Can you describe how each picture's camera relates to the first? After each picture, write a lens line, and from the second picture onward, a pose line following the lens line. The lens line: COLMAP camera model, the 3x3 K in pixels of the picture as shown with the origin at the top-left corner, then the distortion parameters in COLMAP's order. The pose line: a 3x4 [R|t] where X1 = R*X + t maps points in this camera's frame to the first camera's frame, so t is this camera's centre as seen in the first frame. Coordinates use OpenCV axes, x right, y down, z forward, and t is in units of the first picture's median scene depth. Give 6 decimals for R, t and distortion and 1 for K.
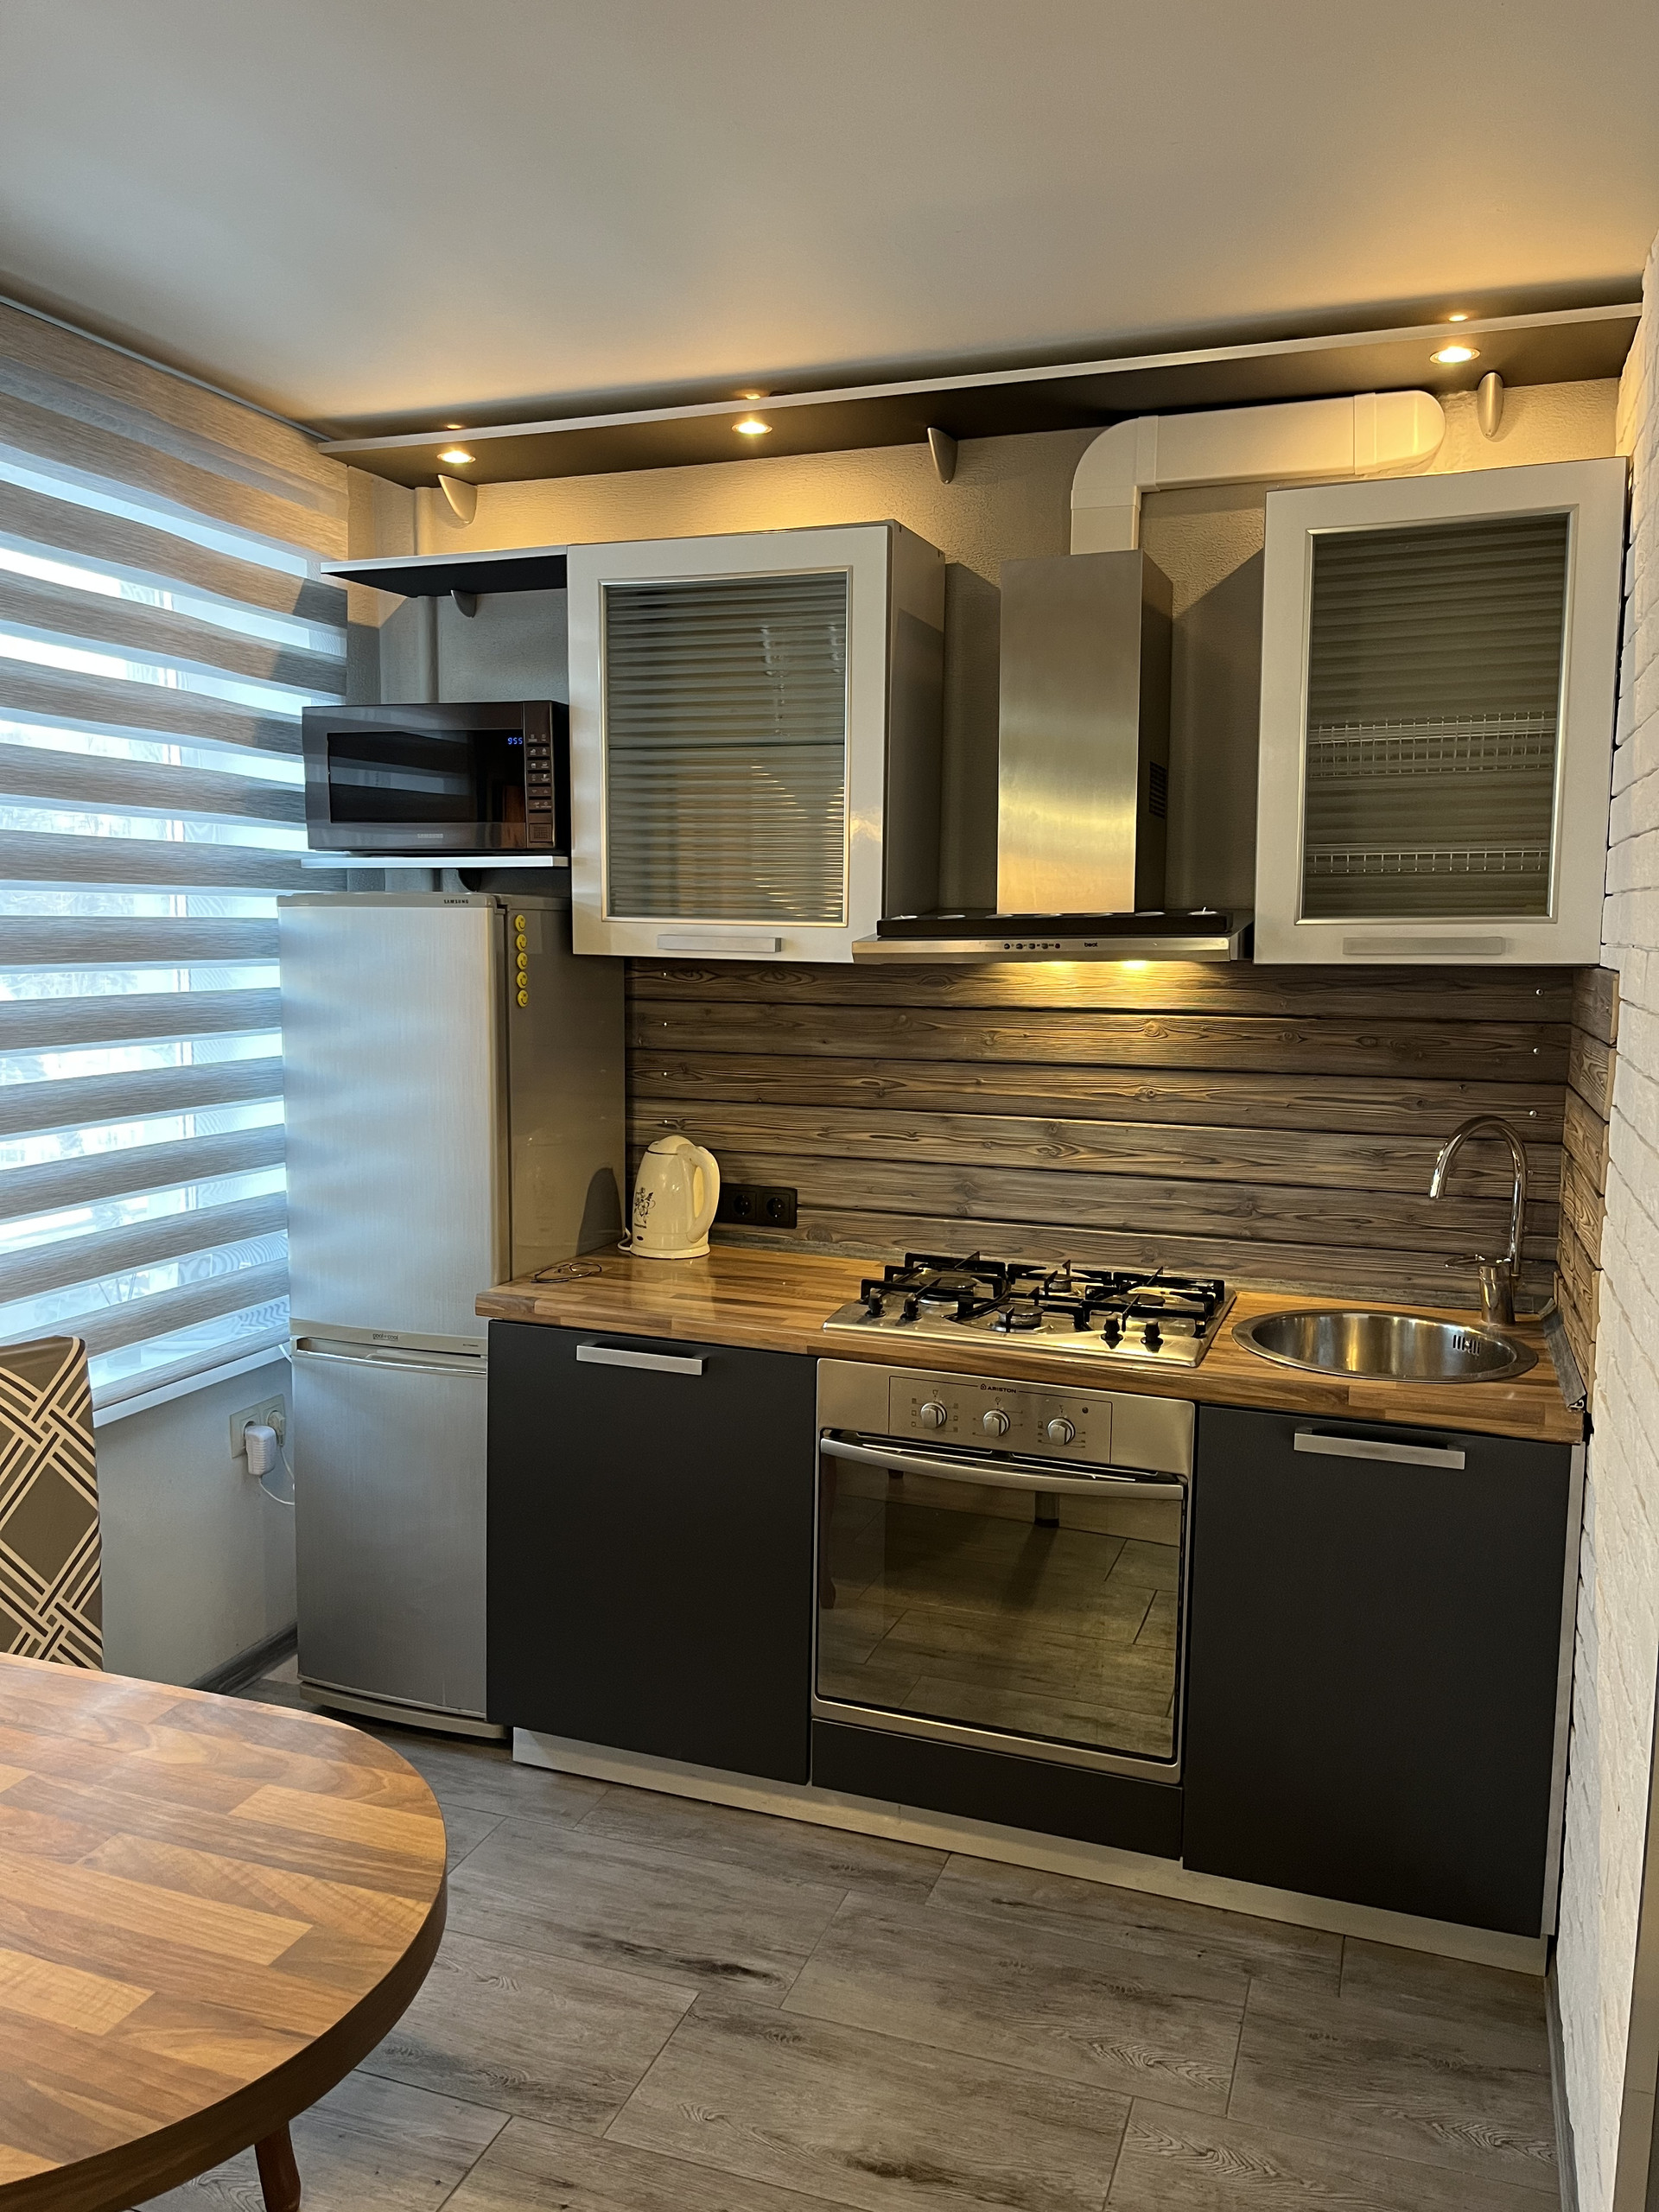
lens RADIAL K [[1665.6, 0, 825.8], [0, 1665.6, 1117.6], [0, 0, 1]] dist [0.069572, -0.091516]
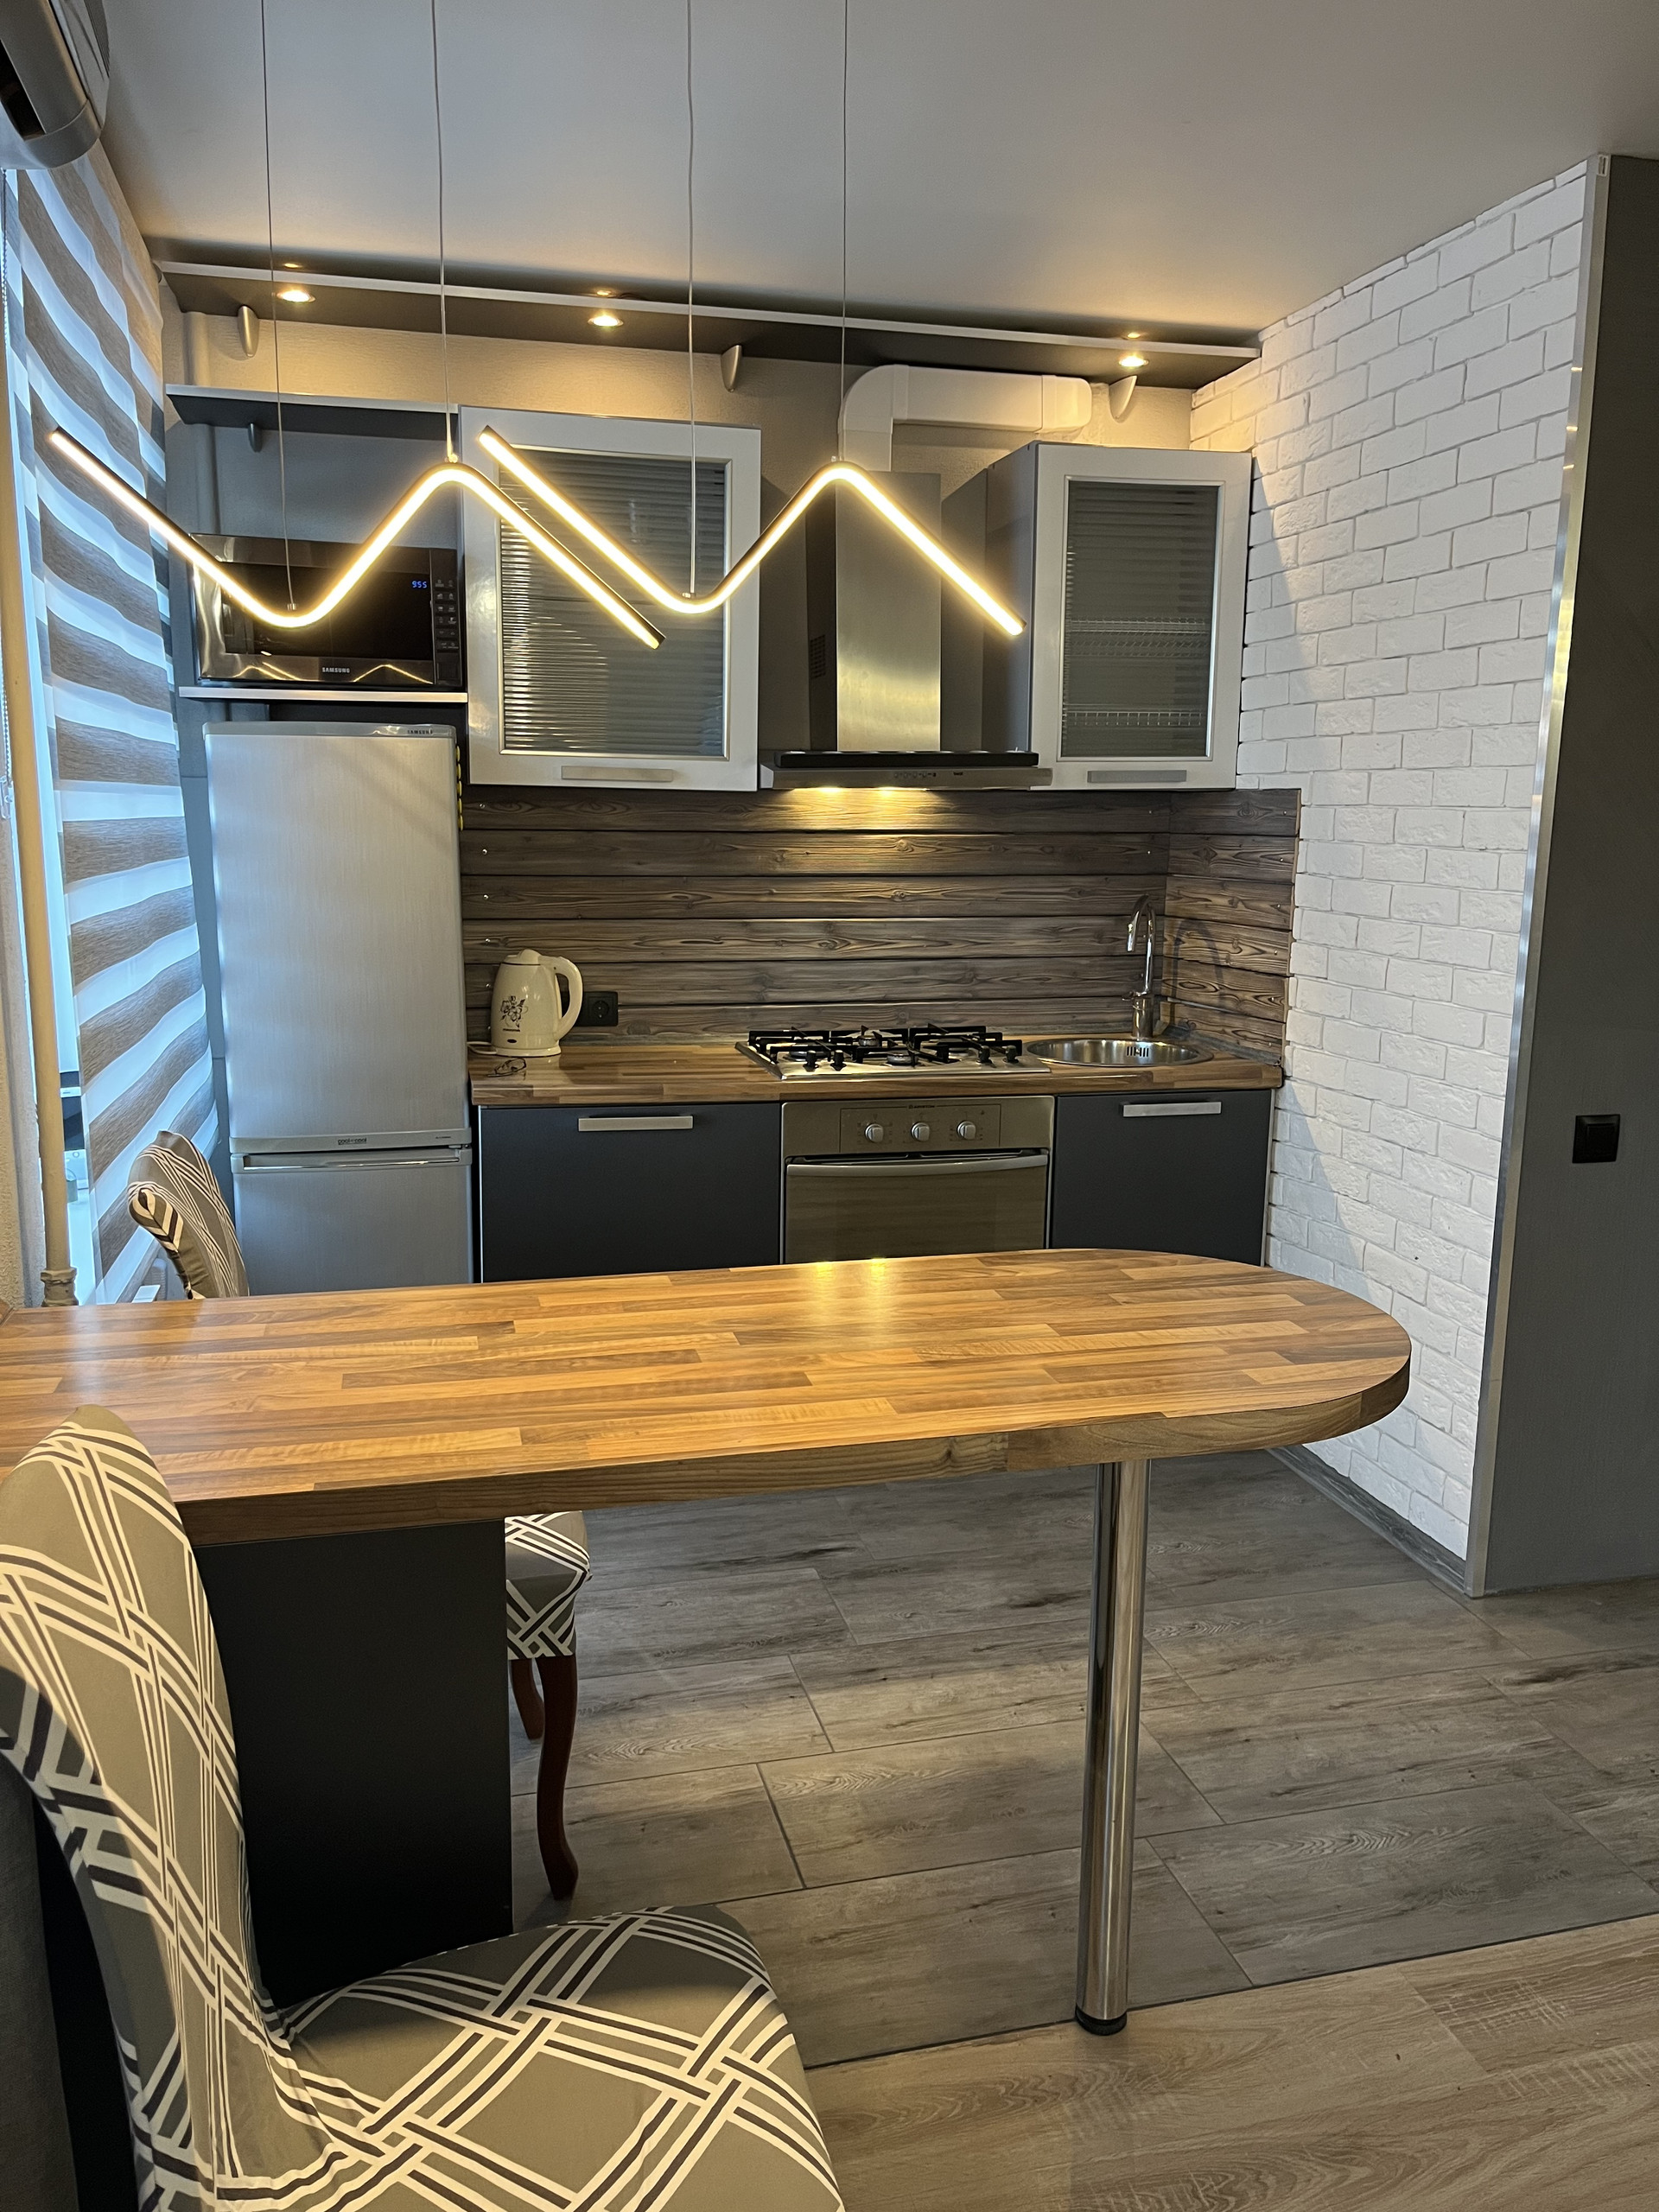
lens RADIAL K [[1665.6, 0, 823.3], [0, 1665.6, 1130.9], [0, 0, 1]] dist [0.069572, -0.091516]
pose [[0.827915, -0.108608, 0.550237, -0.631067], [0.065365, 0.993070, 0.097665, 0.039738], [-0.557031, -0.044893, 0.829277, -0.069782]]
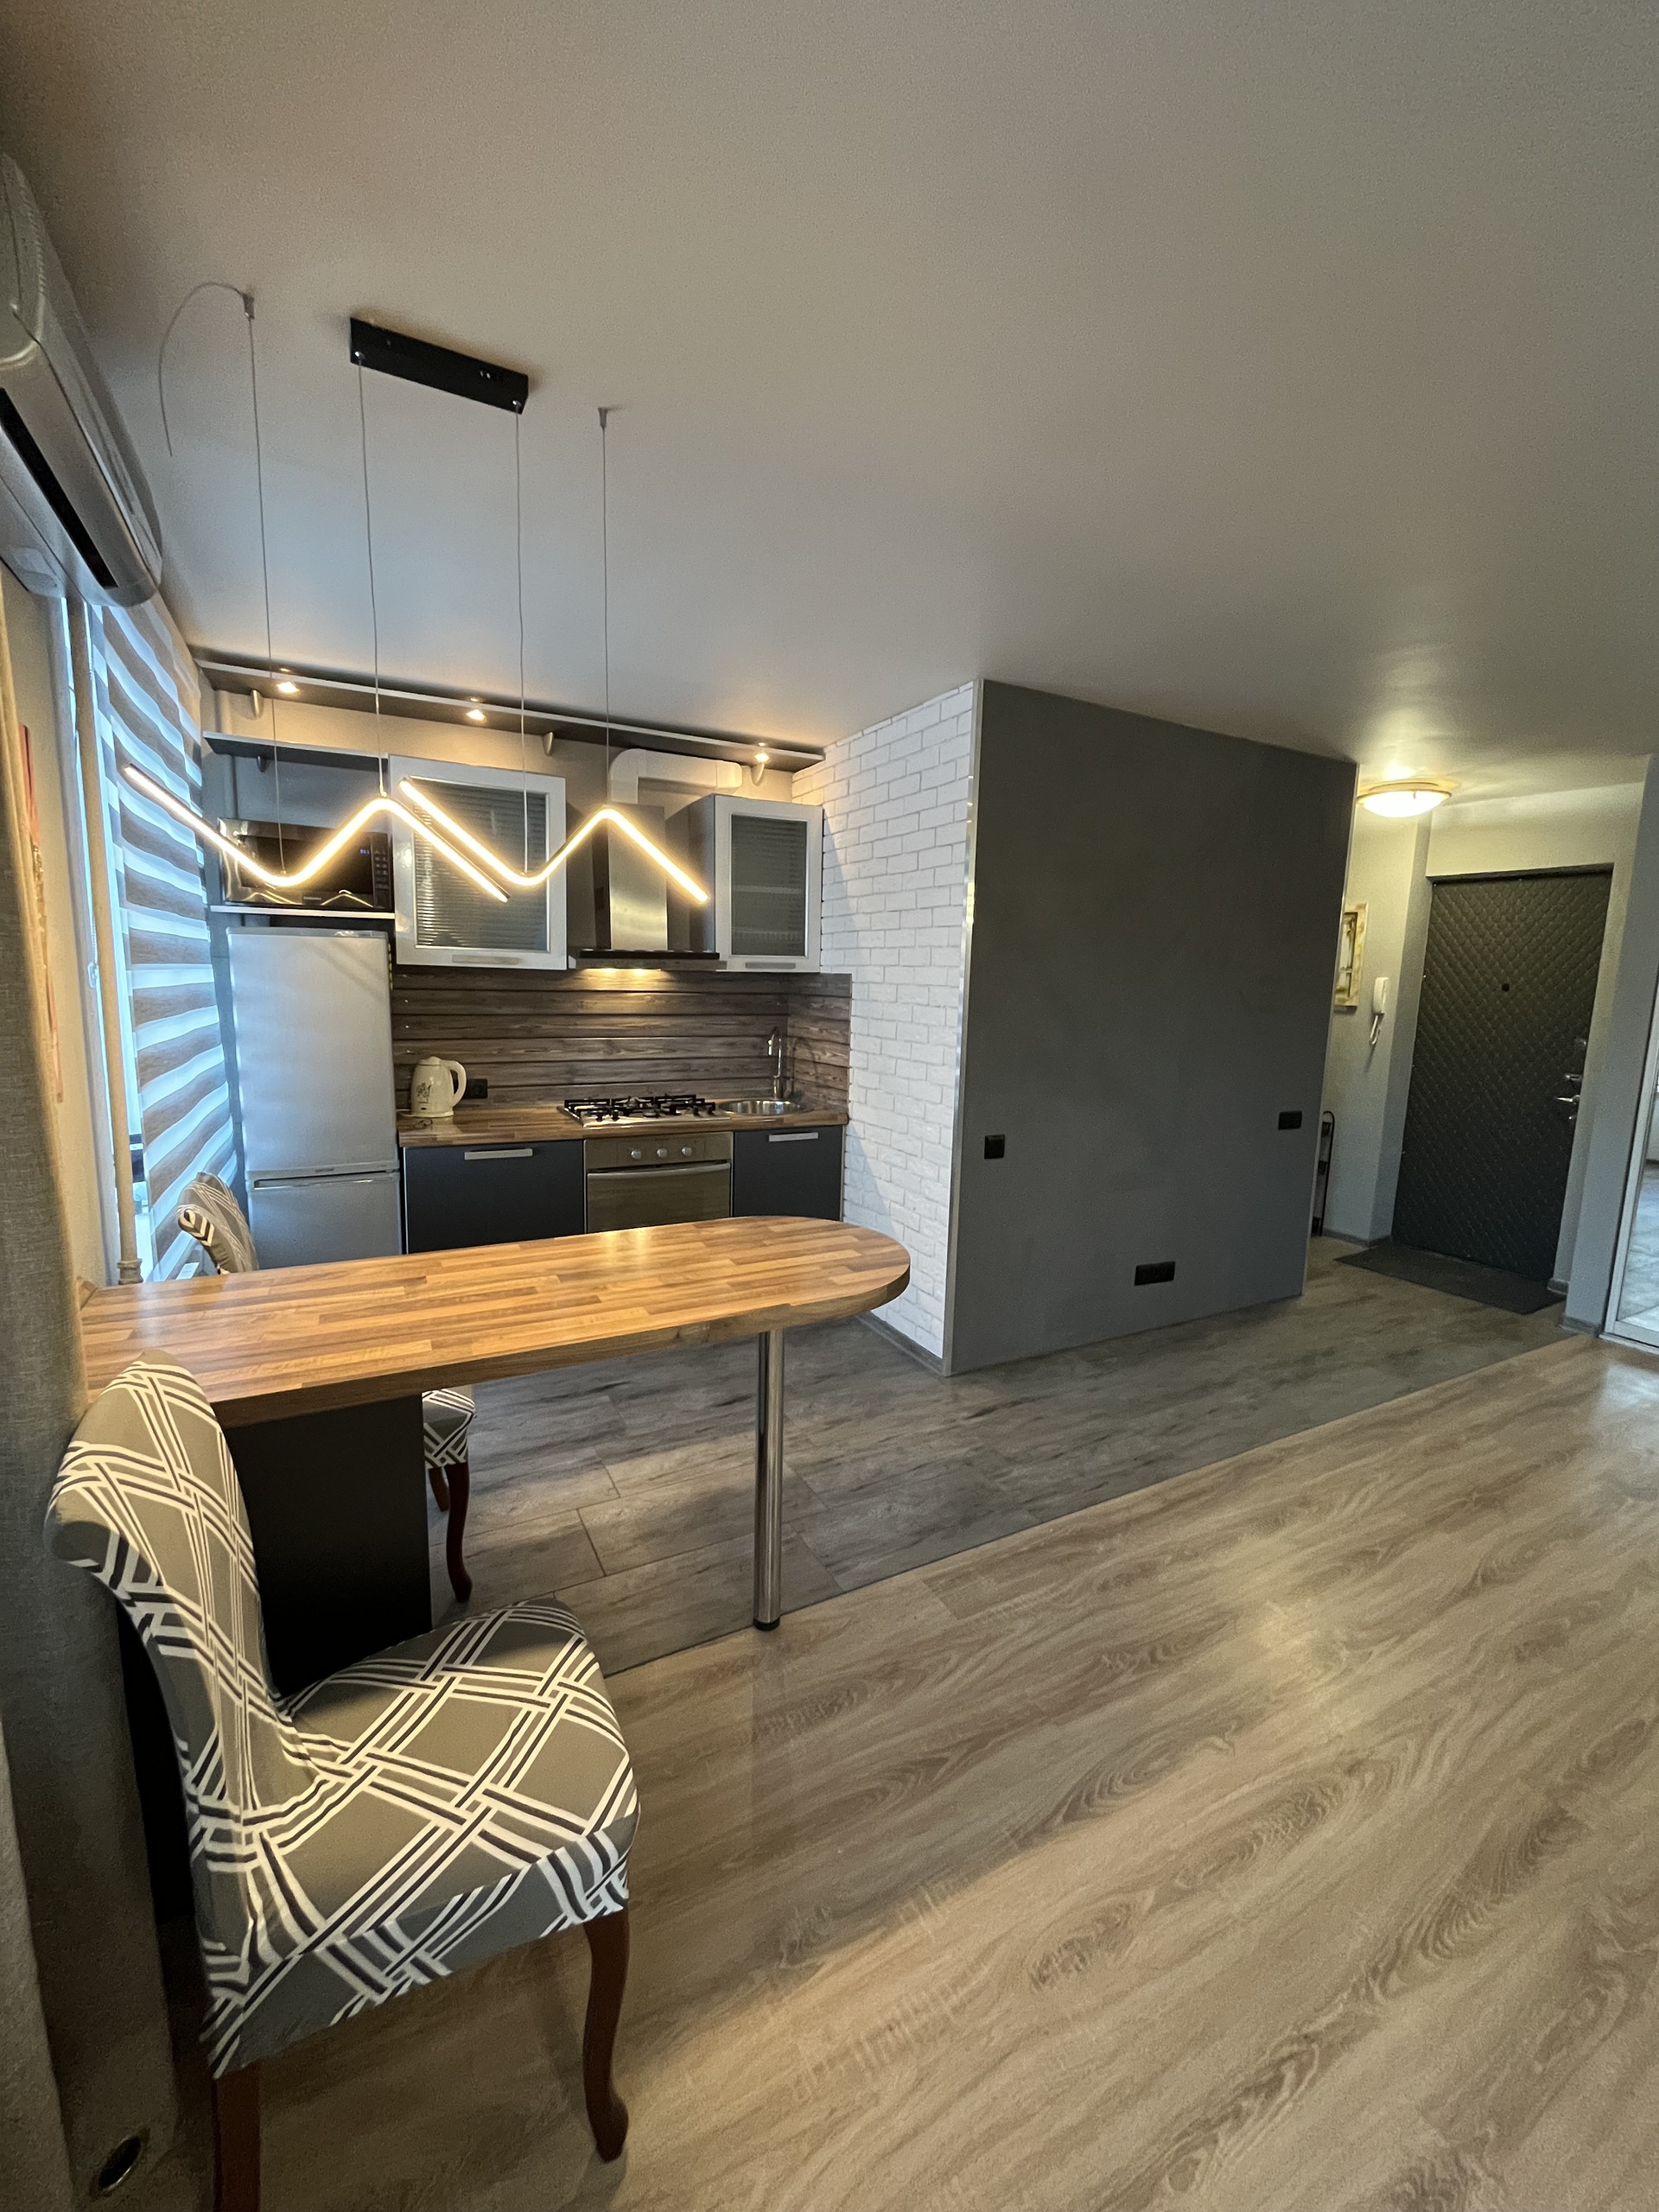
lens RADIAL K [[888.0, 0, 830.3], [0, 888.0, 1106.6], [0, 0, 1]] dist [-0.003294, -0.000691]
pose [[0.667220, -0.101302, 0.737940, -0.632128], [0.069836, 0.994852, 0.073427, 0.028785], [-0.741580, 0.002543, 0.670860, -0.077524]]
